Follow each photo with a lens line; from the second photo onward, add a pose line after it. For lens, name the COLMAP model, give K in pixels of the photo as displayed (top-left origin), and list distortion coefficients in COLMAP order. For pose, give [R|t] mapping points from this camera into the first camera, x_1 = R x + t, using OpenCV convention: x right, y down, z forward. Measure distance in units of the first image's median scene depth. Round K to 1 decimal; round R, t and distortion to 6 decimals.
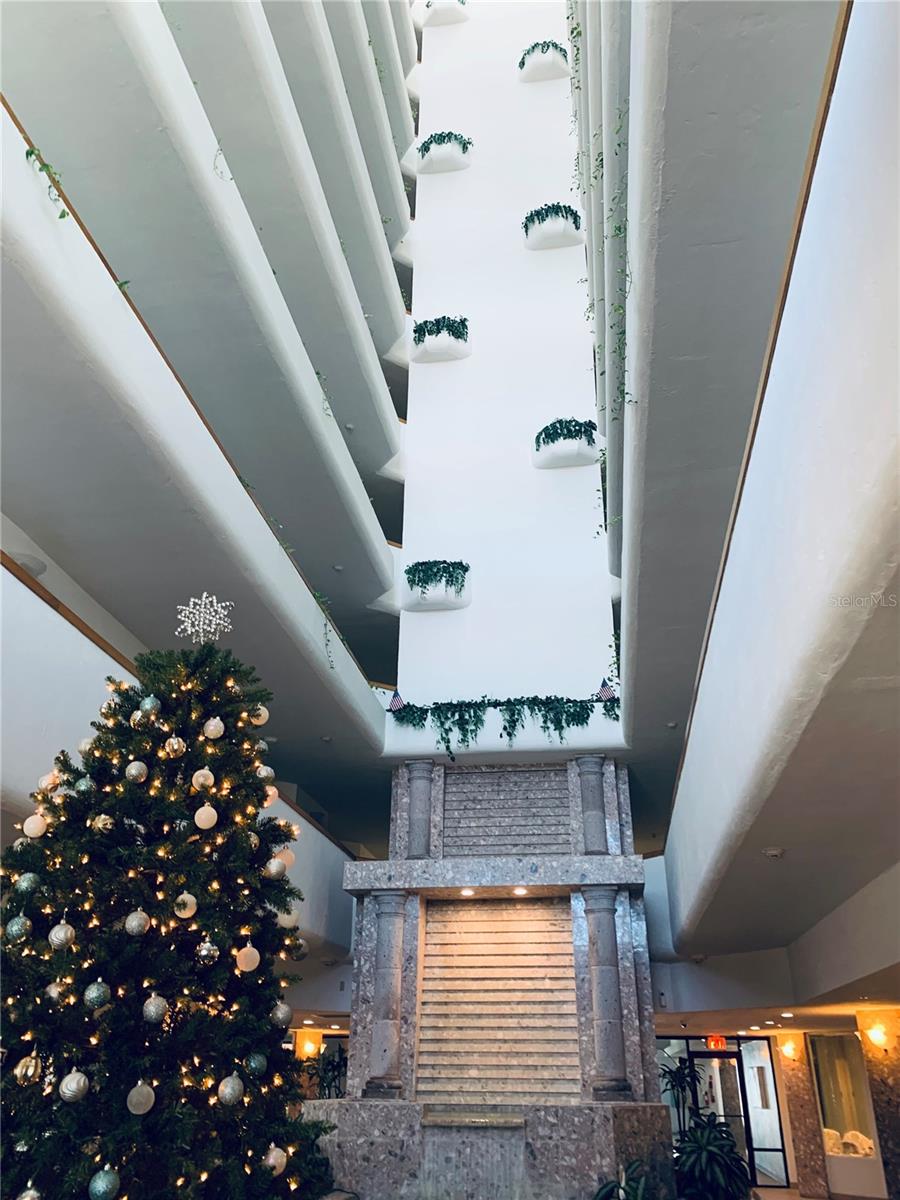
lens RADIAL K [[923.0, 0, 450.0], [0, 923.0, 600.0], [0, 0, 1]] dist [0.019683, 0.006433]
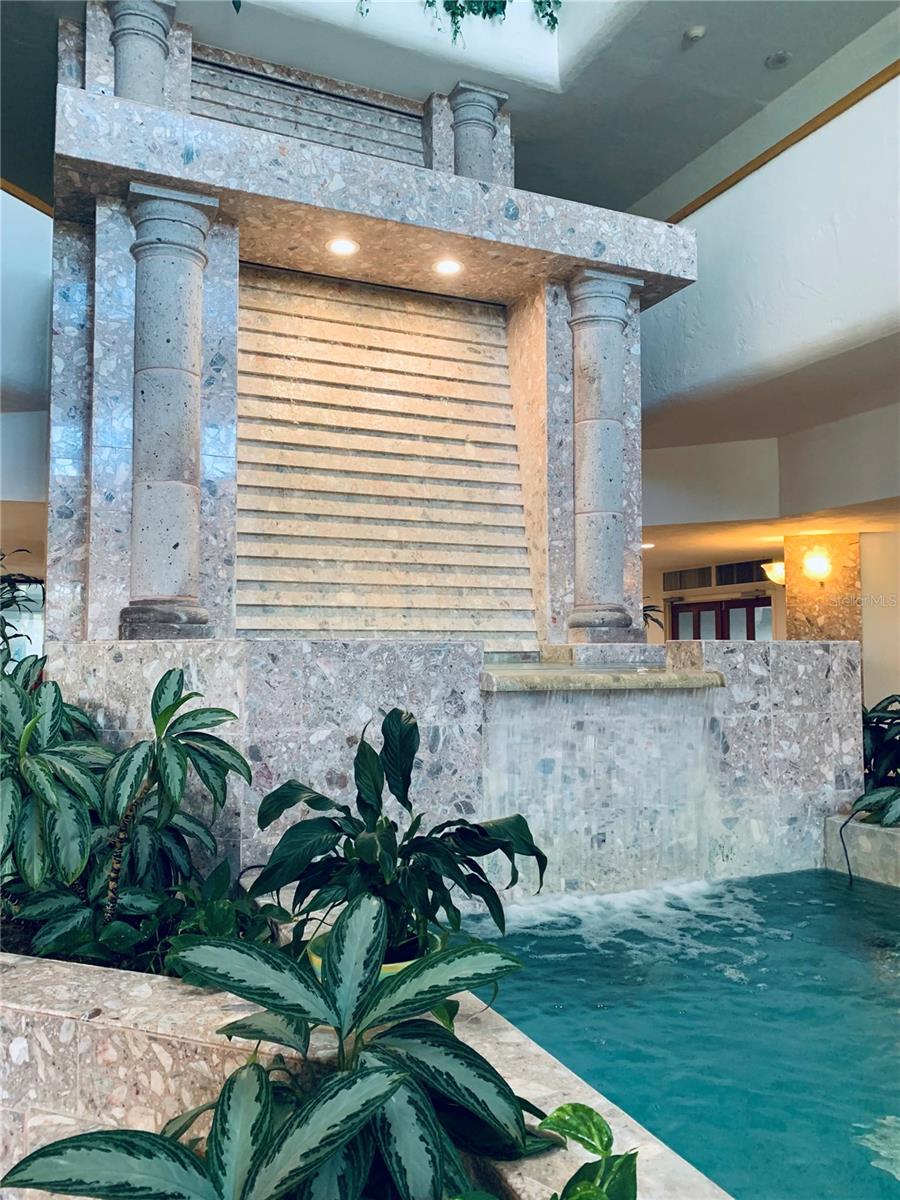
lens RADIAL K [[923.0, 0, 450.0], [0, 923.0, 600.0], [0, 0, 1]] dist [0.019683, 0.006433]
pose [[0.843210, 0.021720, 0.537145, -0.189783], [-0.239094, 0.910072, 0.338530, 0.329584], [-0.481487, -0.413880, 0.772576, 0.591218]]
